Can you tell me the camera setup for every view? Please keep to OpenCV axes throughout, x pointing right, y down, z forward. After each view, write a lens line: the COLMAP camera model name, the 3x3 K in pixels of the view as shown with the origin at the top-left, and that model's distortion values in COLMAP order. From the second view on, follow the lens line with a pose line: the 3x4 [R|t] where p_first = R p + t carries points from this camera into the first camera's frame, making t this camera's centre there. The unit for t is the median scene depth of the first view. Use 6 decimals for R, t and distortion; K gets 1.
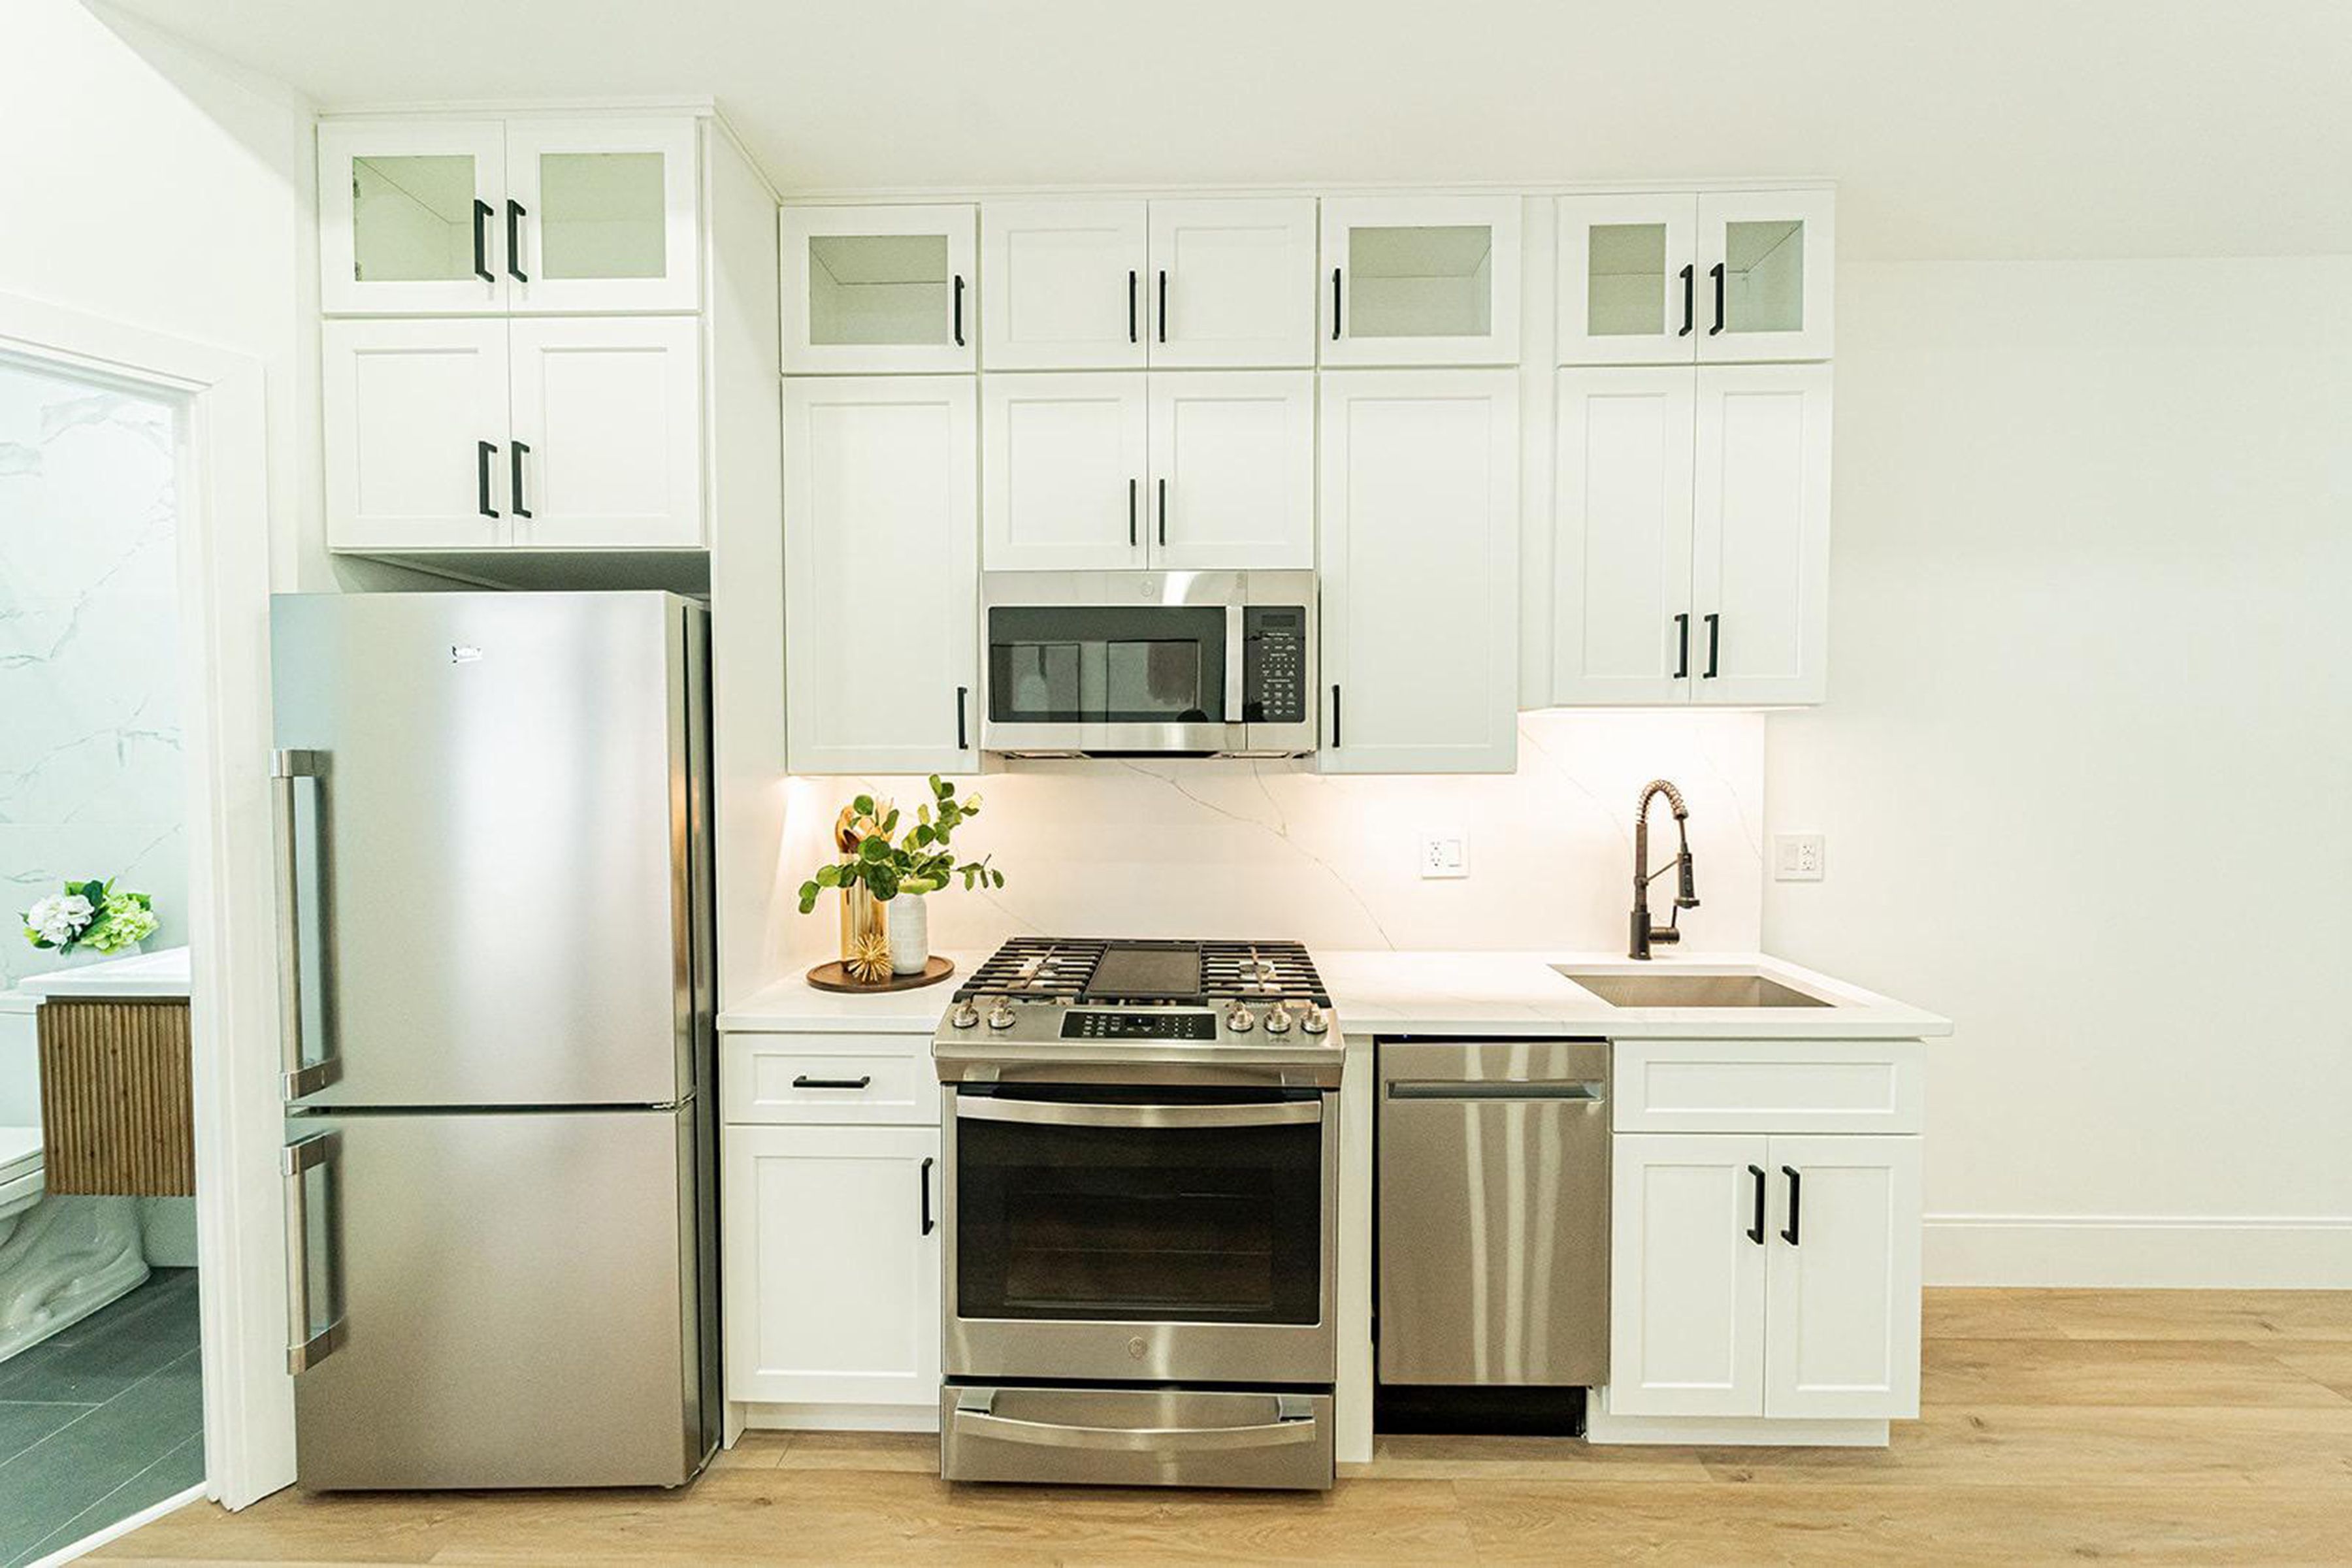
lens RADIAL K [[960.1, 0, 1167.4], [0, 960.1, 774.0], [0, 0, 1]] dist [0.009502, -0.002143]
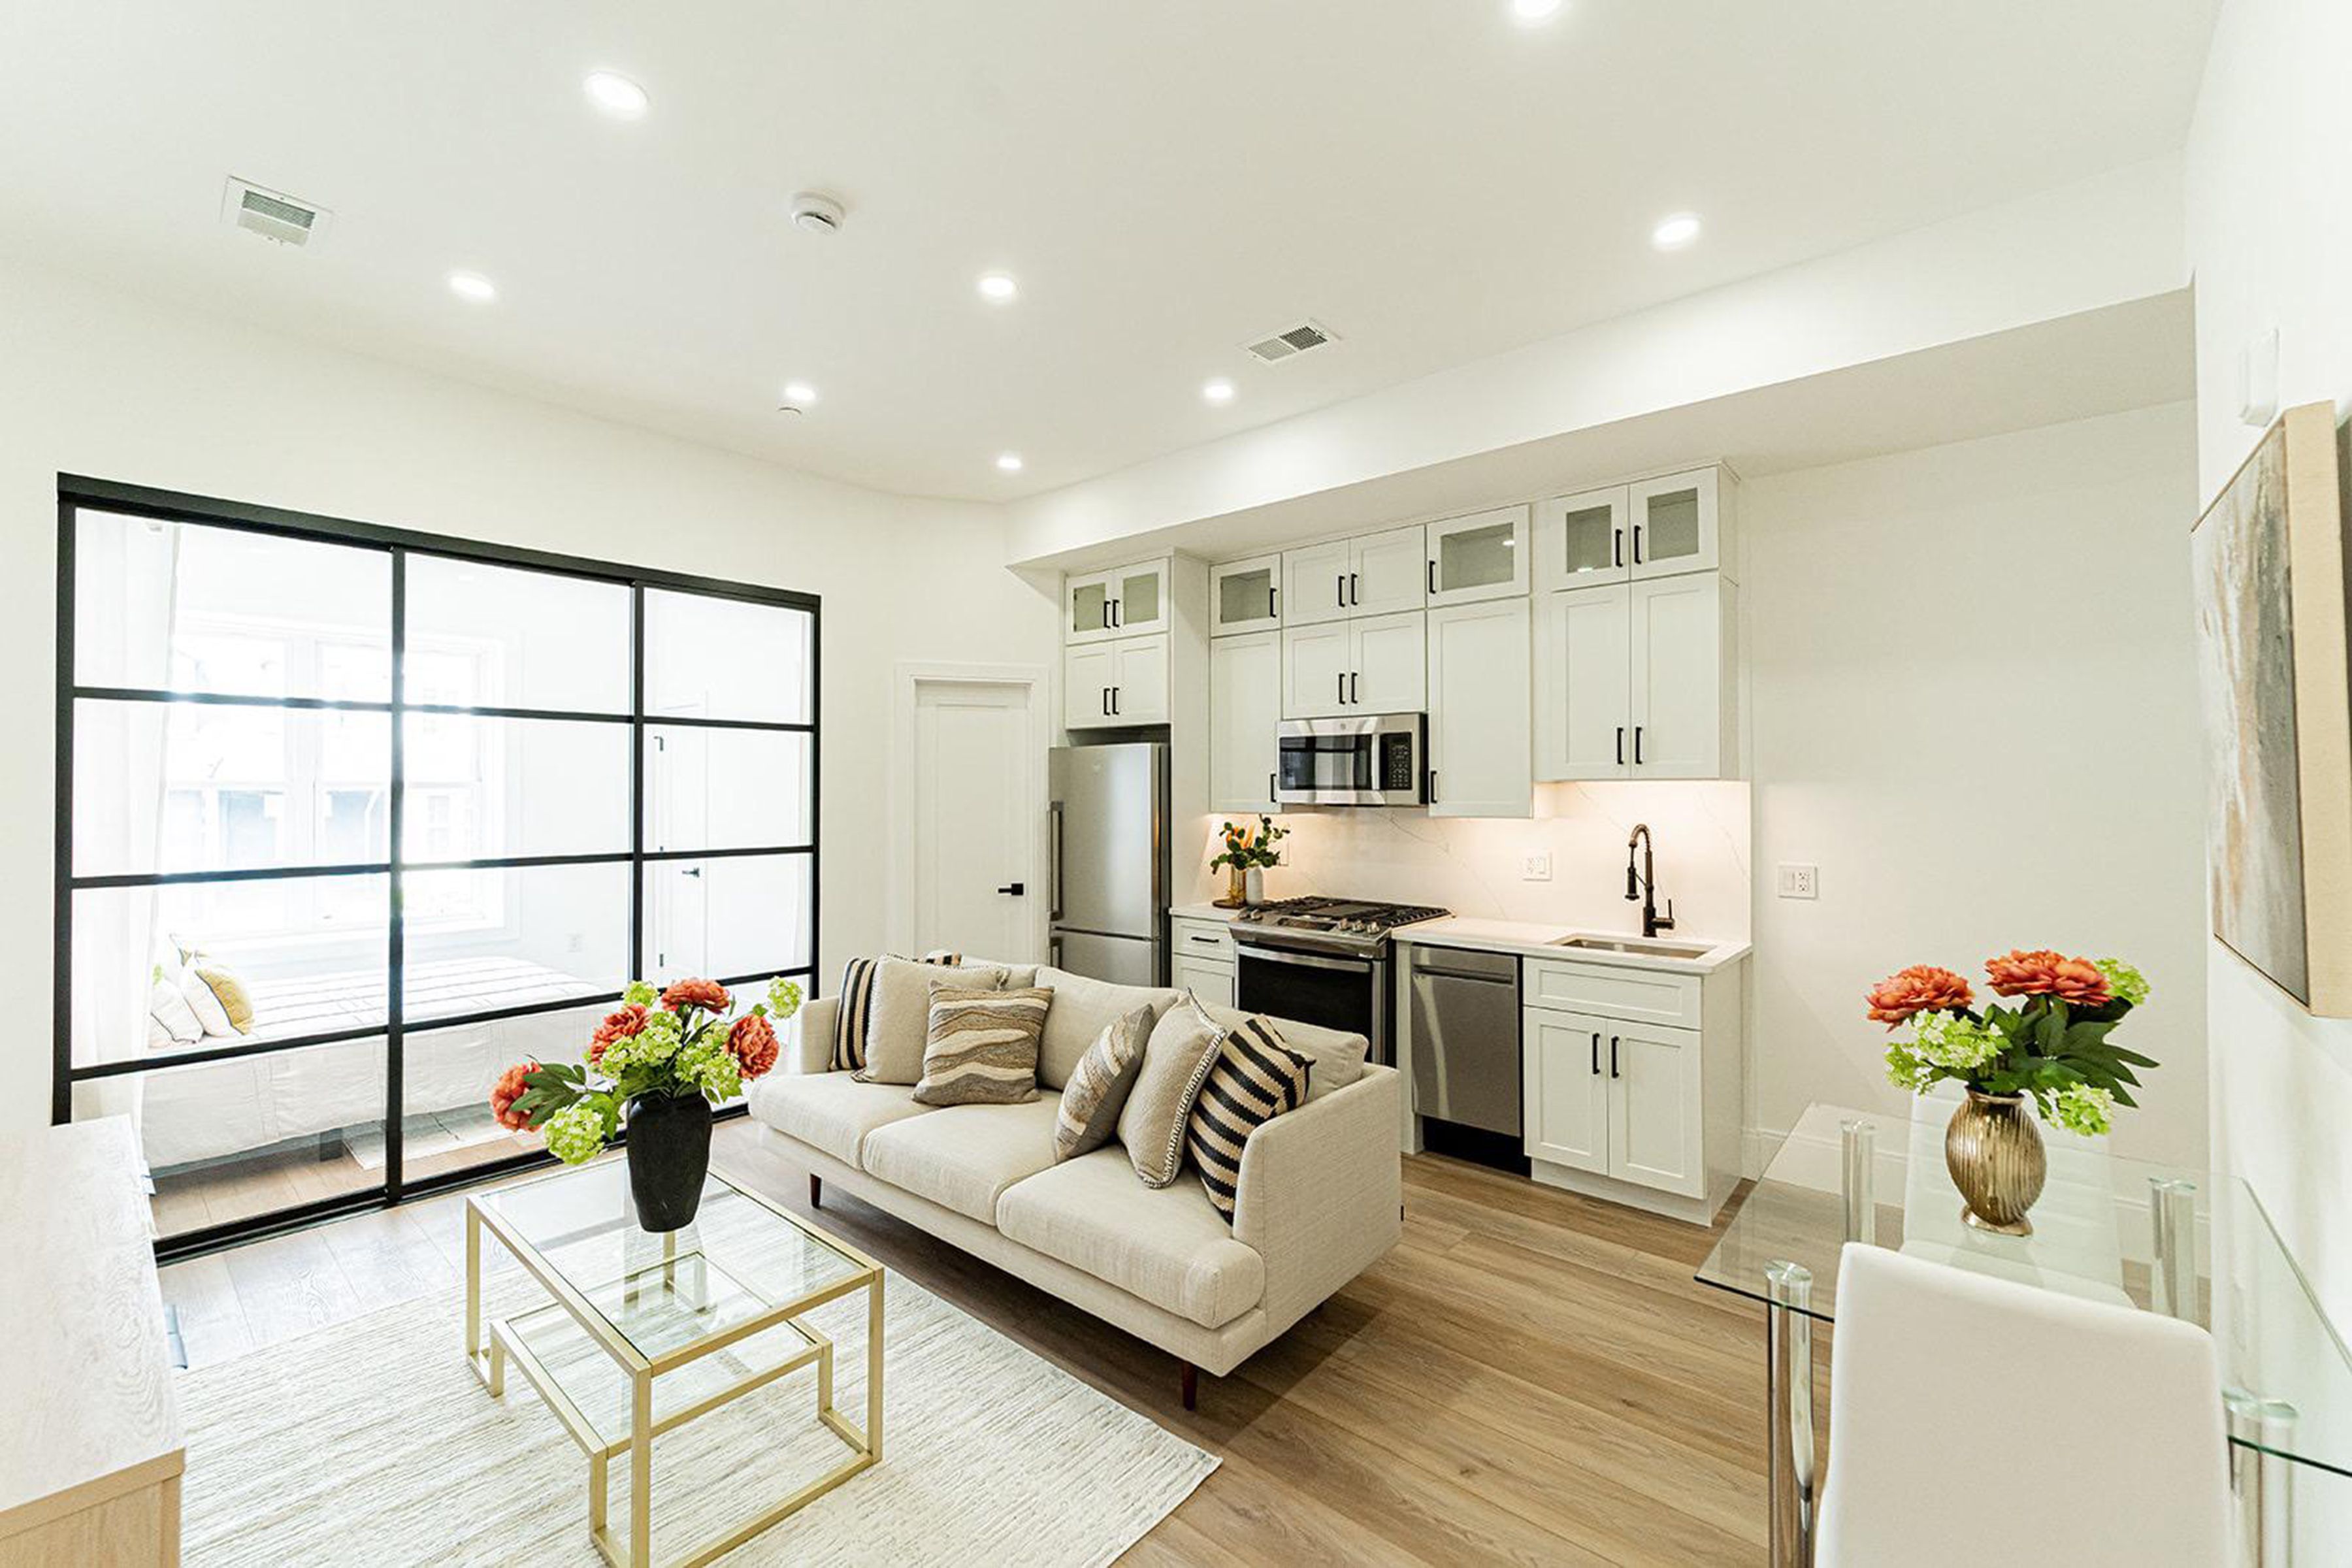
lens RADIAL K [[960.1, 0, 1158.0], [0, 960.1, 774.2], [0, 0, 1]] dist [0.009502, -0.002143]
pose [[0.769679, -0.013413, -0.638290, 1.018533], [-0.016564, 0.999023, -0.040968, 0.004489], [0.638216, 0.042105, 0.768705, -0.875588]]
